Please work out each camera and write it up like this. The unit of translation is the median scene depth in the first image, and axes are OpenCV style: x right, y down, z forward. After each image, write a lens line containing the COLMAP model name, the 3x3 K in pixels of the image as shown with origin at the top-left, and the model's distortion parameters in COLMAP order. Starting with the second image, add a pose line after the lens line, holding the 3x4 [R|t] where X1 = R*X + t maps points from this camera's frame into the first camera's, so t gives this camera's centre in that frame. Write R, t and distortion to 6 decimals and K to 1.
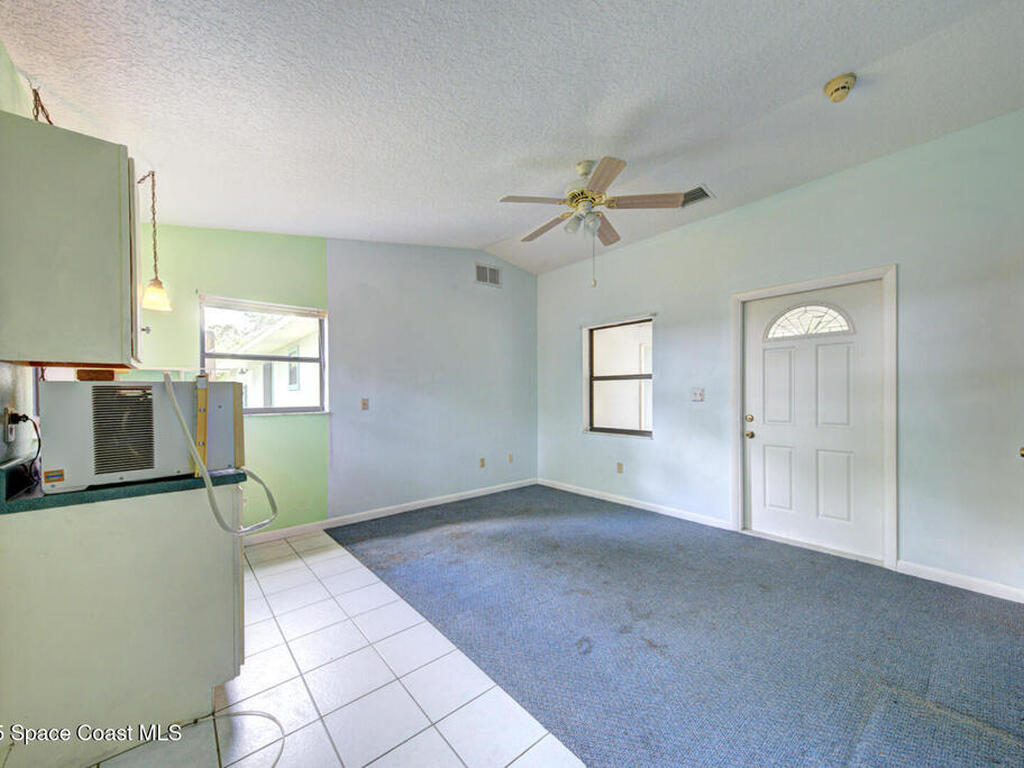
lens RADIAL K [[397.0, 0, 510.1], [0, 397.0, 395.5], [0, 0, 1]] dist [0.015738, -0.000532]
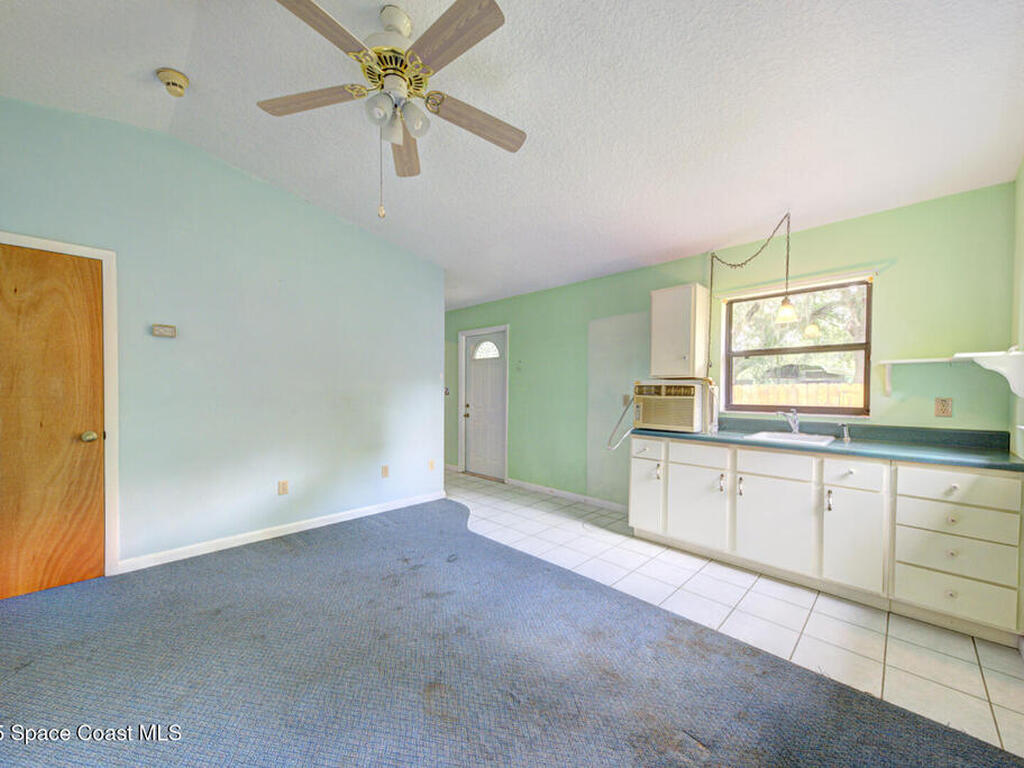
lens RADIAL K [[397.0, 0, 510.1], [0, 397.0, 395.5], [0, 0, 1]] dist [0.015738, -0.000532]
pose [[-0.996165, 0.004033, -0.087401, 0.057023], [0.002707, 0.999880, 0.015279, -0.007291], [0.087452, 0.014984, -0.996056, 1.483986]]
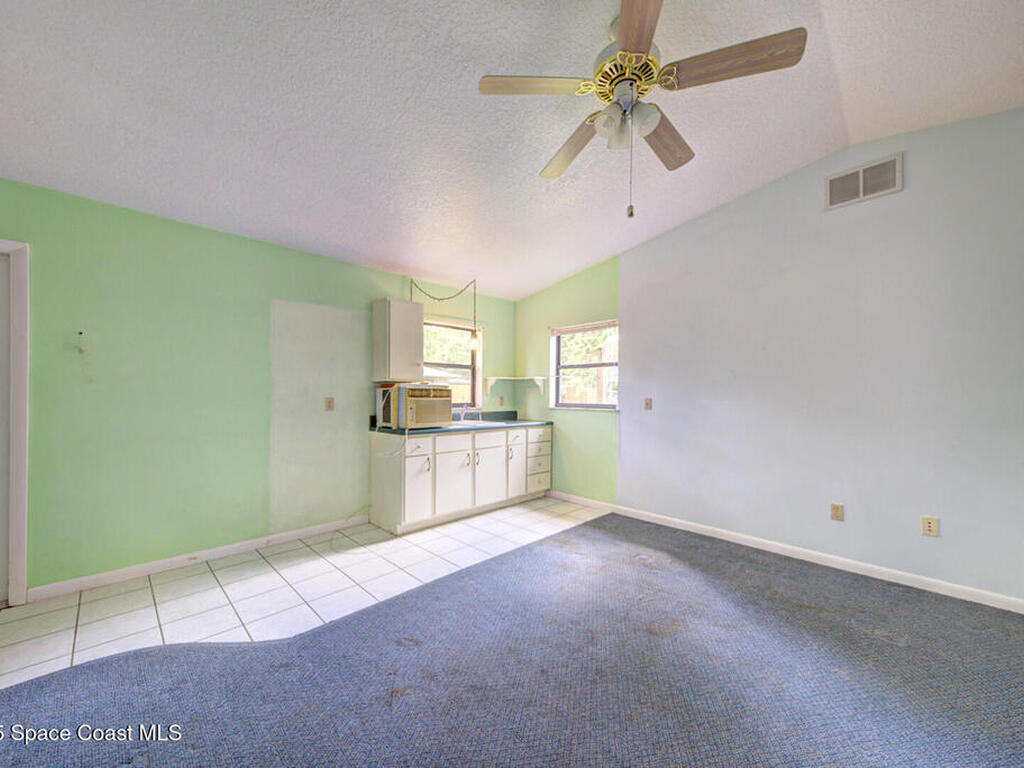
lens RADIAL K [[397.0, 0, 510.1], [0, 397.0, 395.5], [0, 0, 1]] dist [0.015738, -0.000532]
pose [[0.080435, 0.014804, -0.996650, 0.722390], [-0.006268, 0.999877, 0.014346, -0.014227], [0.996740, 0.005093, 0.080518, 0.694822]]
